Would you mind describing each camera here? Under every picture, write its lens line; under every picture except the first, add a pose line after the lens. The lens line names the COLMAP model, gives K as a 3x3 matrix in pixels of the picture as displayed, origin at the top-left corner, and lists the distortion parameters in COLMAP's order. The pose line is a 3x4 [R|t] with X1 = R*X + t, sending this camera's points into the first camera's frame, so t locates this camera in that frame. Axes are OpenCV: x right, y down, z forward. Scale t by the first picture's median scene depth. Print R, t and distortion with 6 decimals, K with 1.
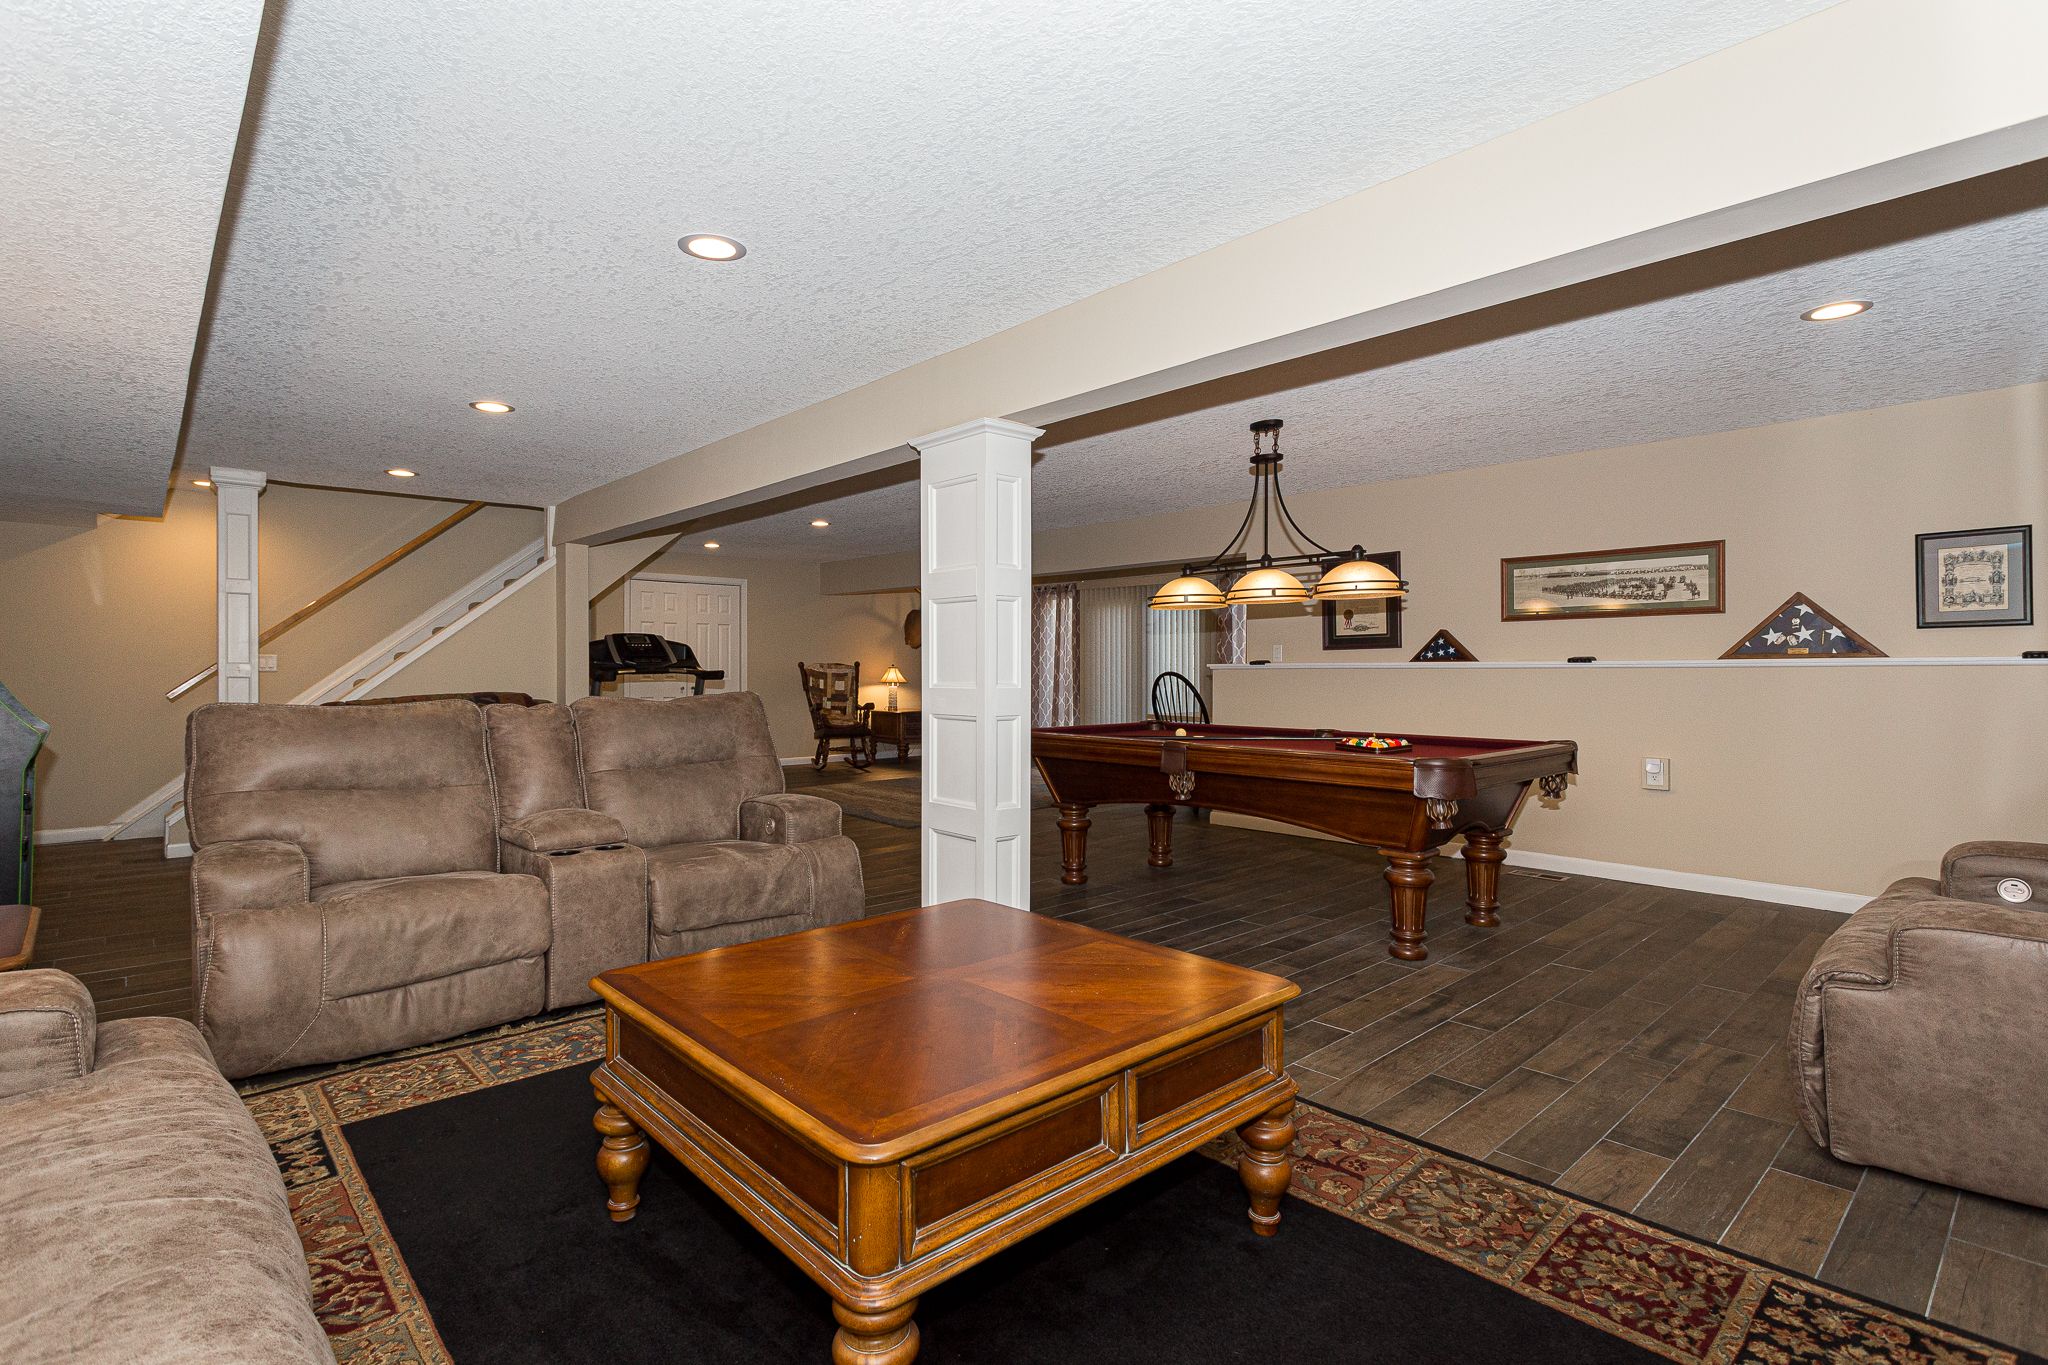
lens RADIAL K [[987.7, 0, 1023.5], [0, 987.7, 650.4], [0, 0, 1]] dist [0.001908, 0.000249]
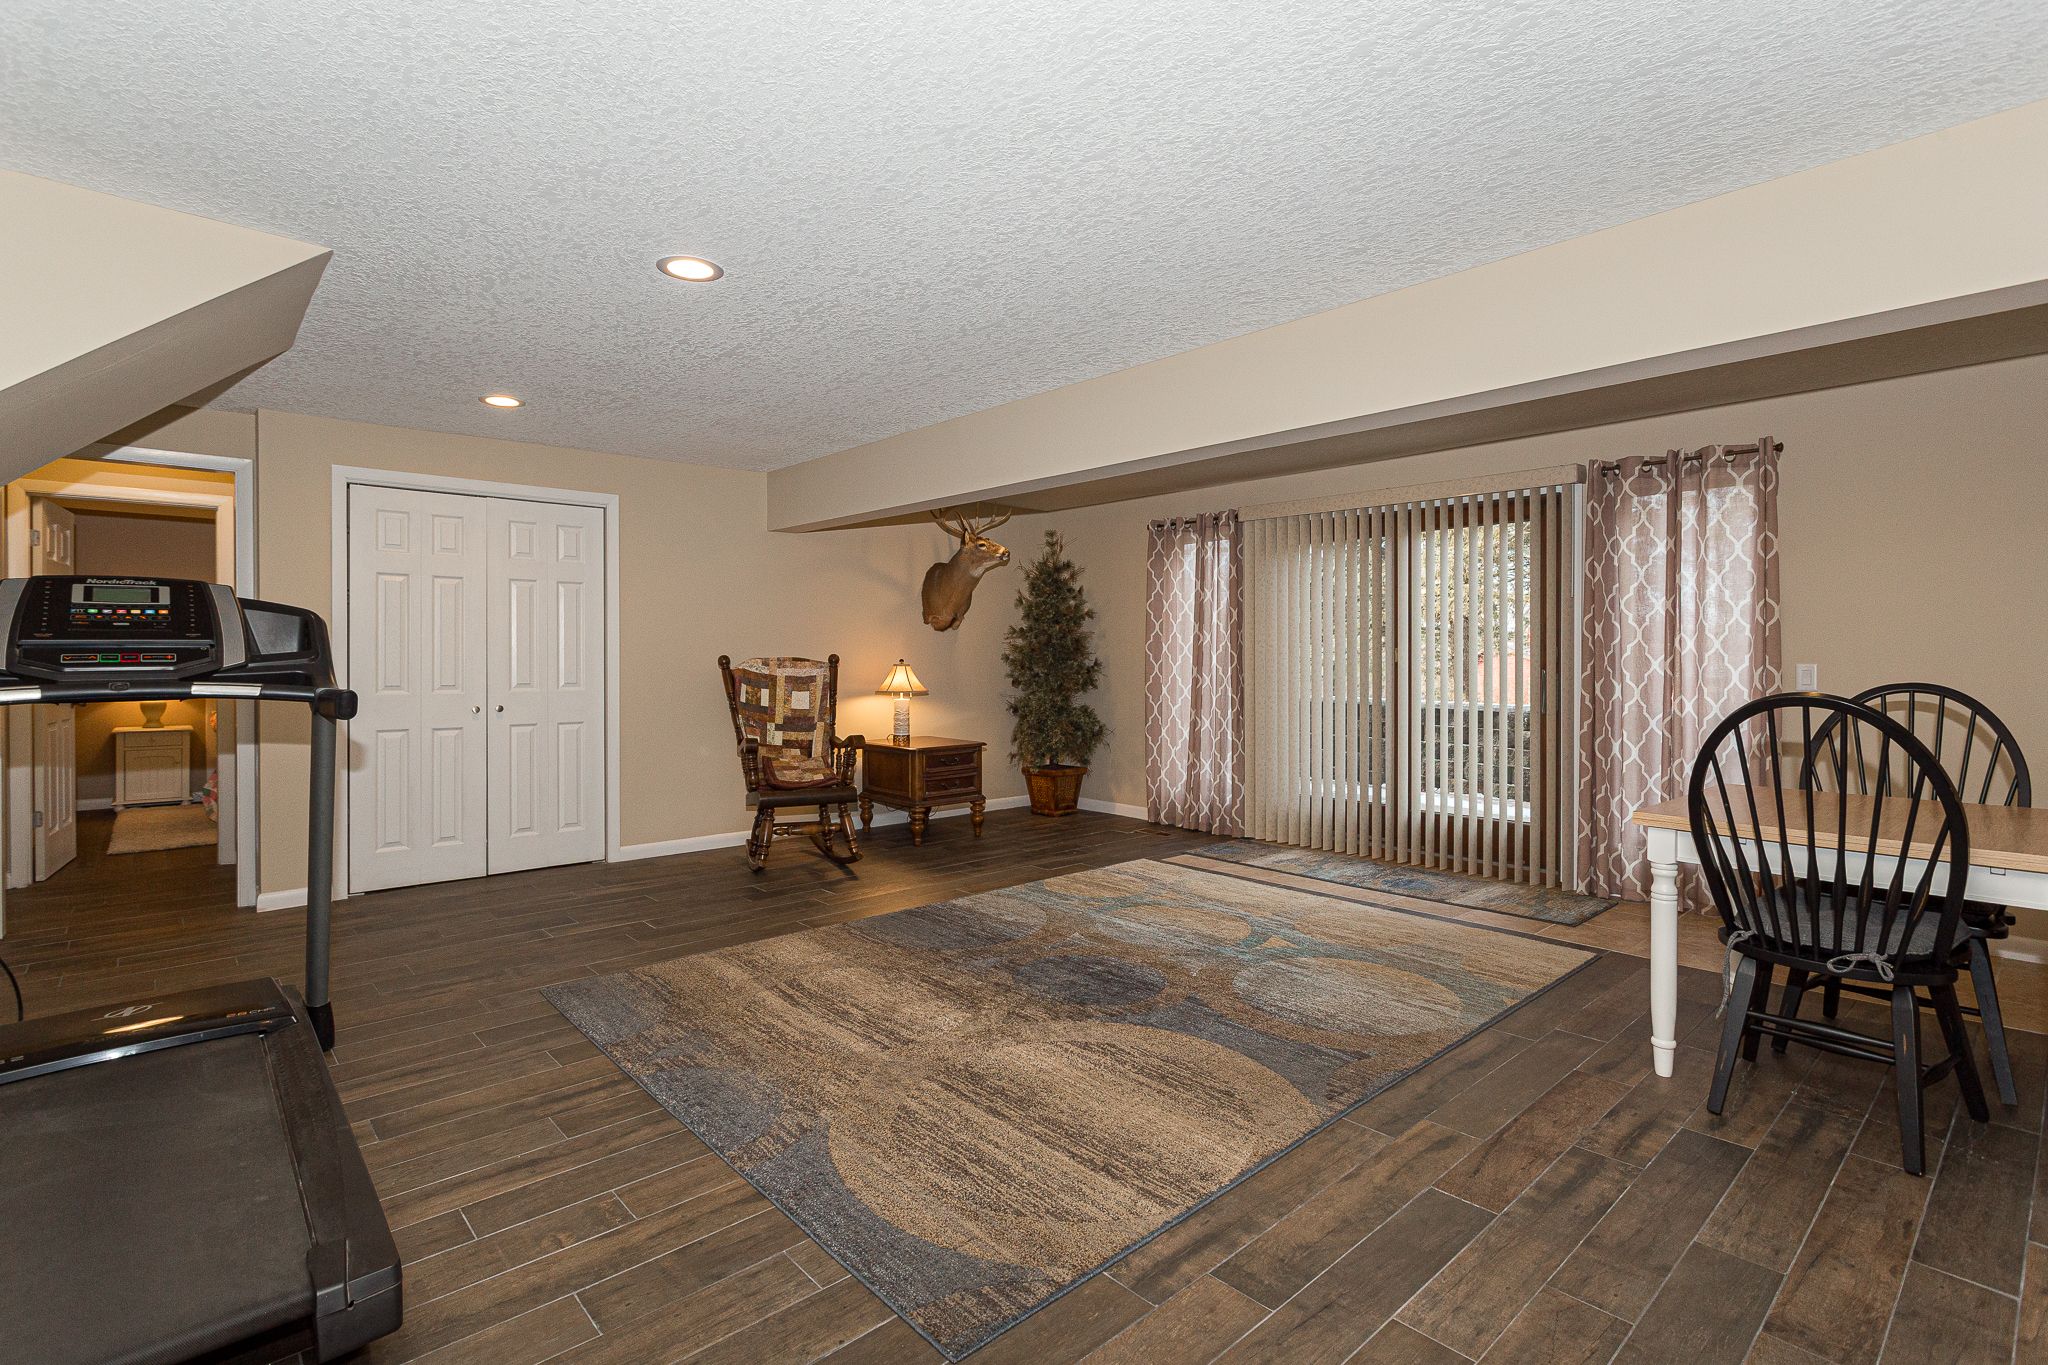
lens RADIAL K [[1005.3, 0, 1034.4], [0, 1005.3, 652.6], [0, 0, 1]] dist [-0.000719, 0.000513]
pose [[0.999998, -0.001095, 0.001940, -0.116895], [0.001068, 0.999906, 0.013675, 0.005943], [-0.001955, -0.013673, 0.999905, 0.868561]]
